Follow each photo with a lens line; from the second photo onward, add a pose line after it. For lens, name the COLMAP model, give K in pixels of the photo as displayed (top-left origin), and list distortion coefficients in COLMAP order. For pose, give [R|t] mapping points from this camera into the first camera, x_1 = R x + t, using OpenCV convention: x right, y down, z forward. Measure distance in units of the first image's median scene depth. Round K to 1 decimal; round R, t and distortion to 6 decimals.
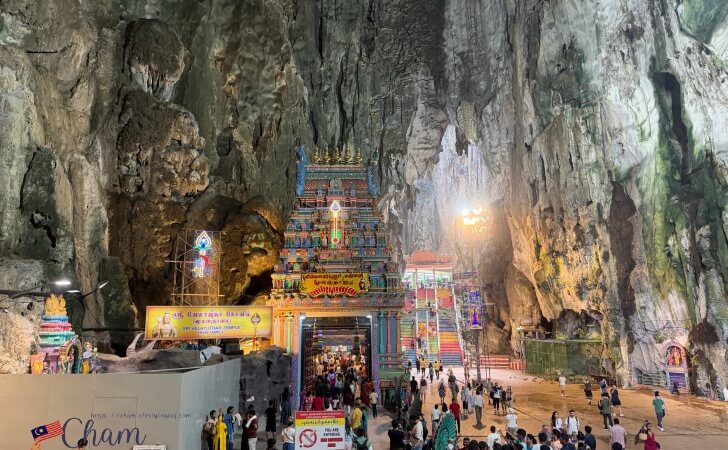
lens RADIAL K [[522.2, 0, 365.1], [0, 522.2, 223.5], [0, 0, 1]] dist [0.027857, -0.003042]
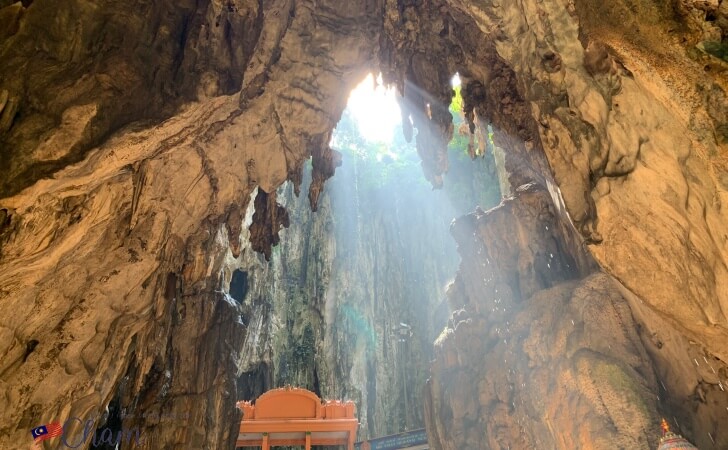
lens RADIAL K [[567.0, 0, 371.6], [0, 567.0, 224.0], [0, 0, 1]] dist [0.015049, -0.003119]
pose [[0.972953, 0.119084, 0.197941, 0.157433], [-0.015353, 0.888323, -0.458963, 0.312941], [-0.230490, 0.443511, 0.866125, 1.132966]]
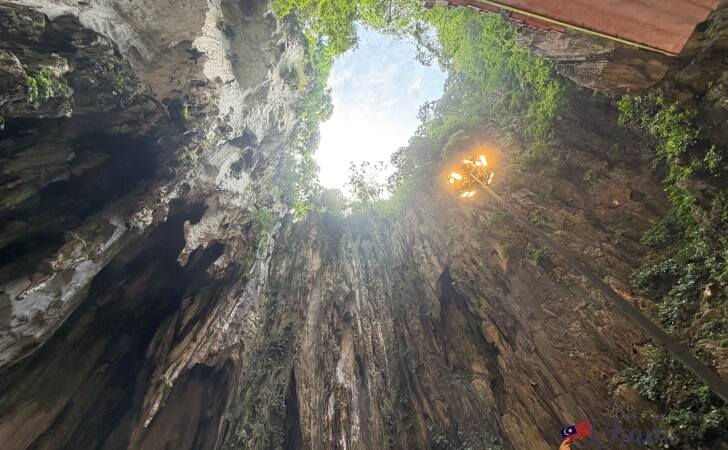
lens RADIAL K [[297.1, 0, 365.8], [0, 297.1, 224.6], [0, 0, 1]] dist [0.004334, 0.000352]
pose [[0.943560, 0.220525, 0.247108, 0.313197], [0.045938, 0.651747, -0.757044, 0.252273], [-0.327999, 0.725669, 0.604832, 2.234106]]
